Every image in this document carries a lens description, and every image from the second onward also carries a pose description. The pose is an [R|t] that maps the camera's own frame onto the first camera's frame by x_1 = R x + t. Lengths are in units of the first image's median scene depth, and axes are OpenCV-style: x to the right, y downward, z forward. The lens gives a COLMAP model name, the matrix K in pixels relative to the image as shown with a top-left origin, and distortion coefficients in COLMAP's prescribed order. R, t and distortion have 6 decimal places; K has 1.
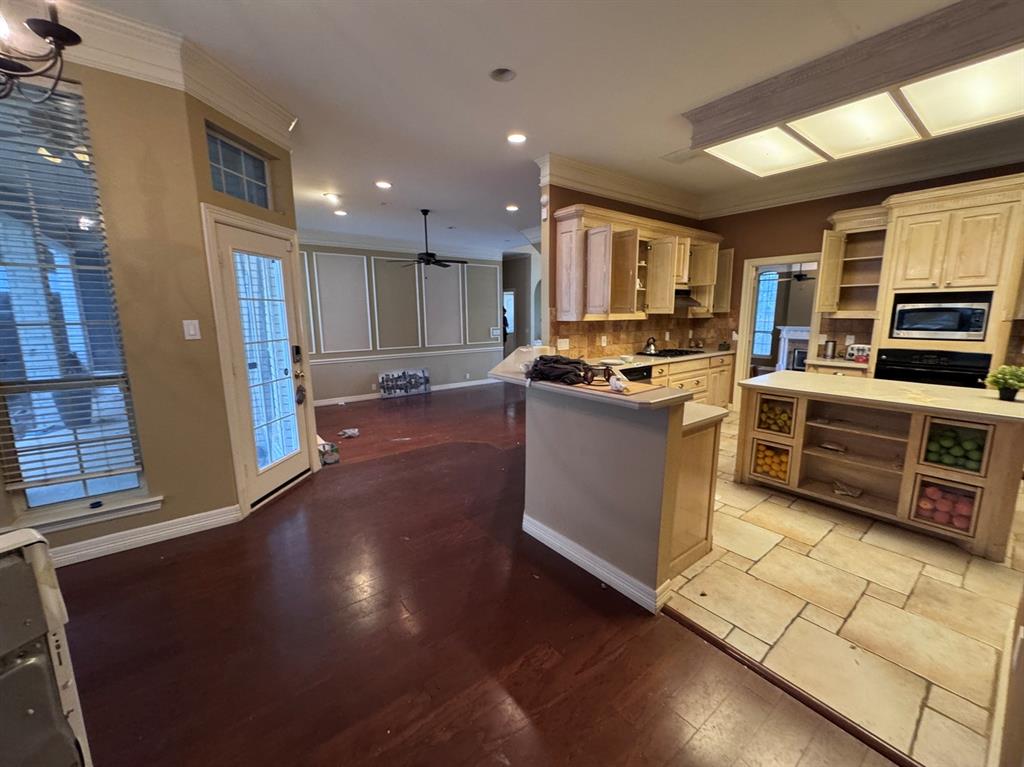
lens RADIAL K [[412.4, 0, 512.0], [0, 412.4, 383.5], [0, 0, 1]] dist [0.000143, 0.000030]
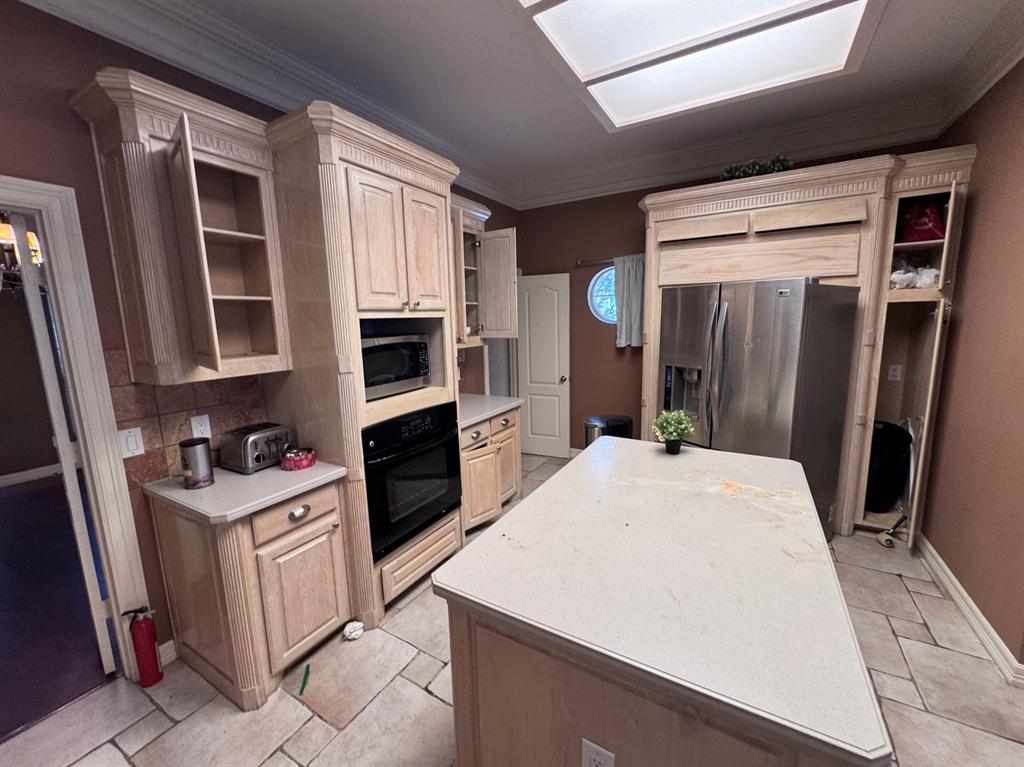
lens RADIAL K [[412.4, 0, 512.0], [0, 412.4, 383.5], [0, 0, 1]] dist [0.000143, 0.000030]
pose [[-0.375513, -0.131947, 0.917377, 0.323382], [0.187110, 0.958640, 0.214472, -0.177904], [-0.907733, 0.252188, -0.335294, 0.840824]]
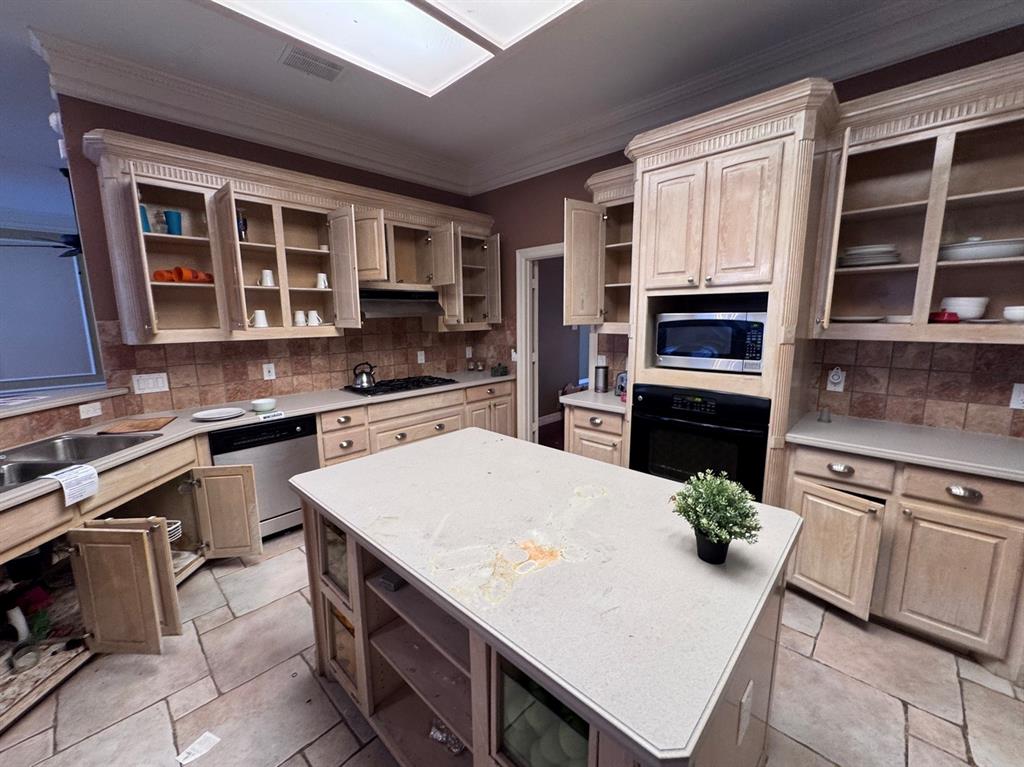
lens RADIAL K [[412.4, 0, 512.0], [0, 412.4, 383.5], [0, 0, 1]] dist [0.000143, 0.000030]
pose [[0.988588, -0.027848, 0.148045, 0.521242], [0.029454, 0.999529, -0.008668, -0.072600], [-0.147734, 0.012930, 0.988943, 0.345300]]
